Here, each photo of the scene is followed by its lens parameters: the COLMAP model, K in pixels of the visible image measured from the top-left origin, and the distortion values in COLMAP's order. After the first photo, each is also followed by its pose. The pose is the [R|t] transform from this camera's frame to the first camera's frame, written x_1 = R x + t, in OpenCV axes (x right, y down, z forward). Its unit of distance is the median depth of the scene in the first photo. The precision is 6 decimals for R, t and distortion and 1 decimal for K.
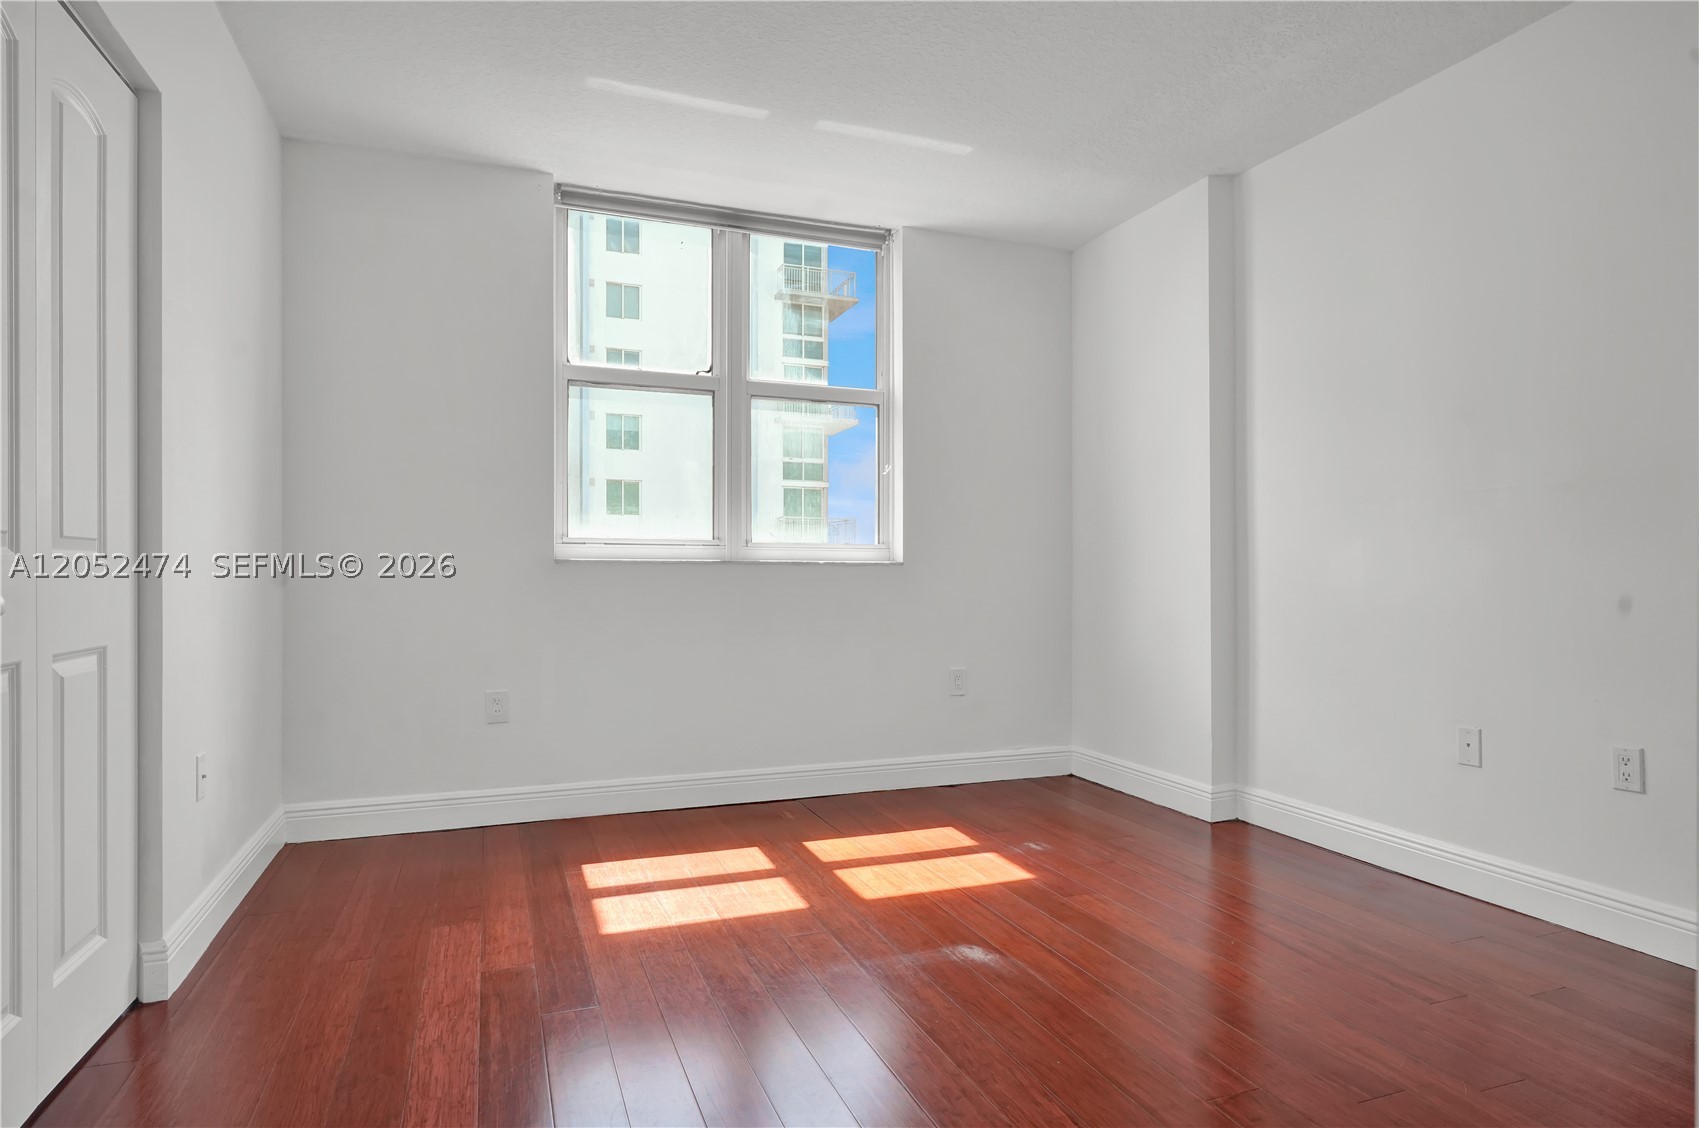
lens RADIAL K [[929.0, 0, 822.9], [0, 929.0, 556.0], [0, 0, 1]] dist [0.004302, 0.002019]
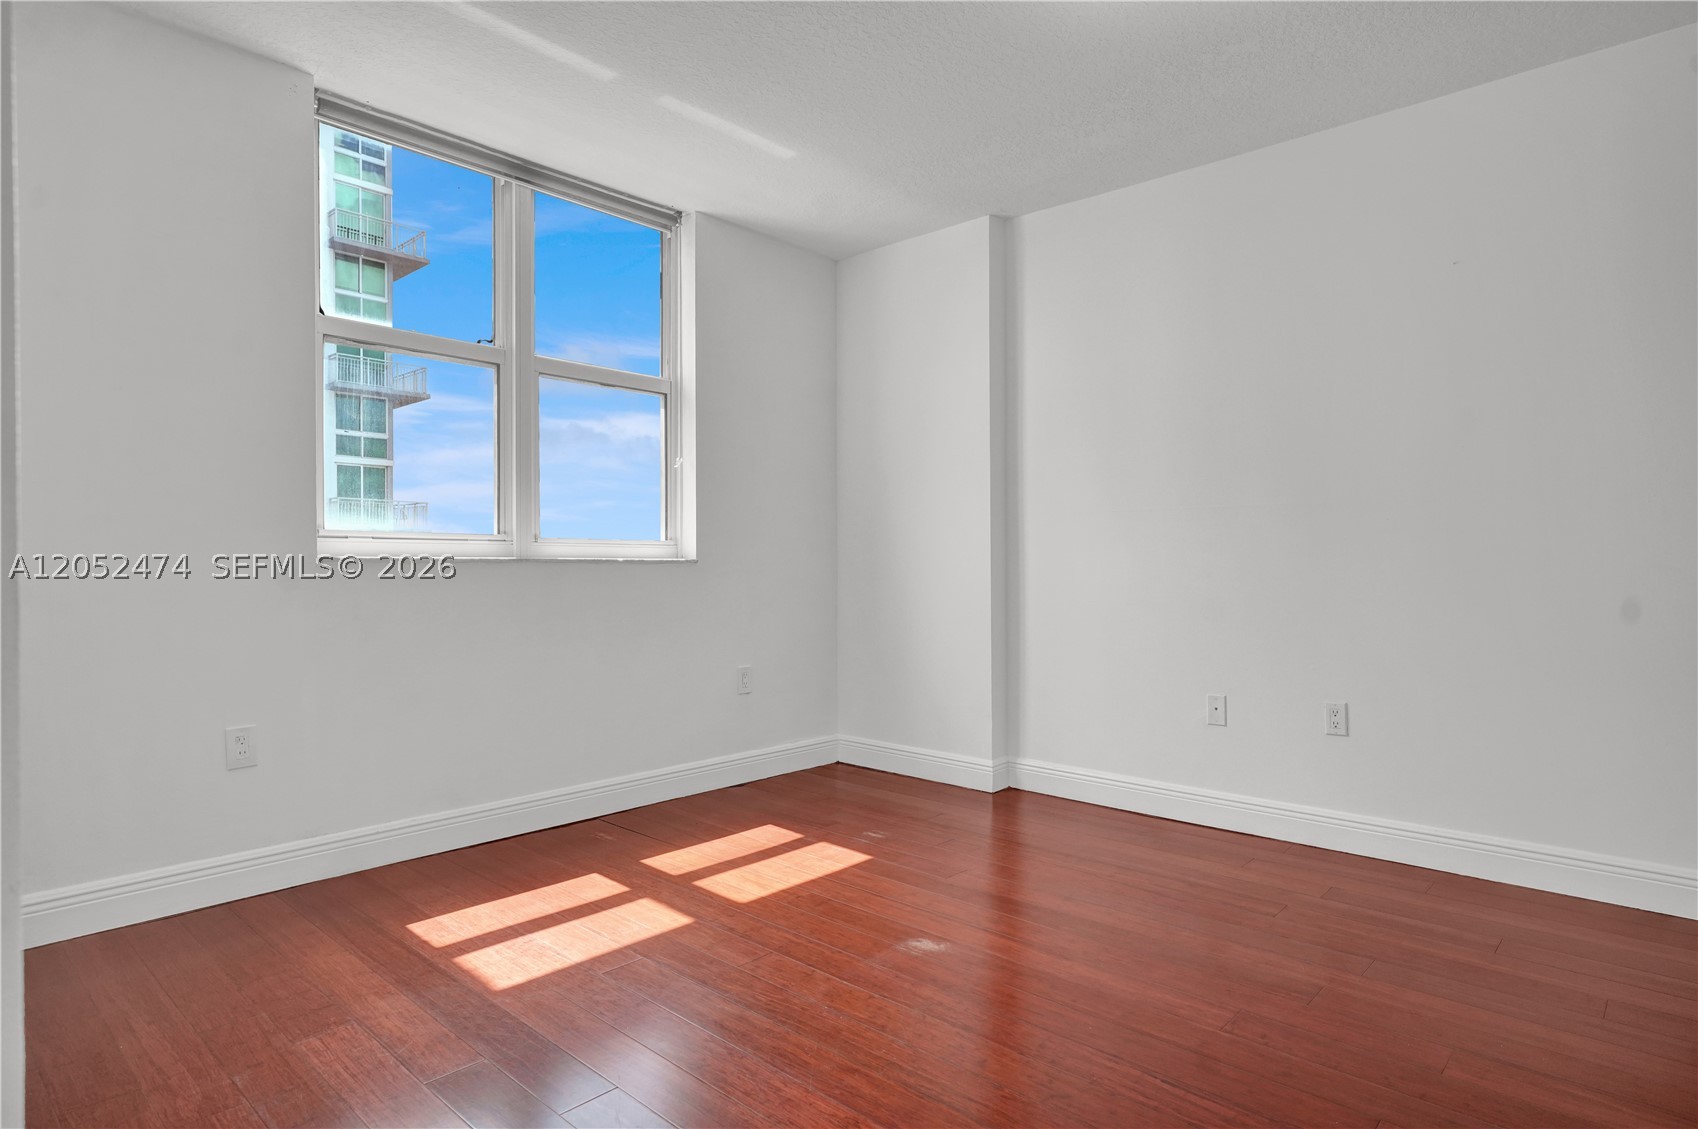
lens RADIAL K [[928.4, 0, 843.5], [0, 928.4, 561.0], [0, 0, 1]] dist [0.004302, 0.002019]
pose [[0.897125, 0.001093, 0.441774, -0.238375], [-0.008727, 0.999846, 0.015250, -0.009182], [-0.441690, -0.017536, 0.896997, 0.073687]]
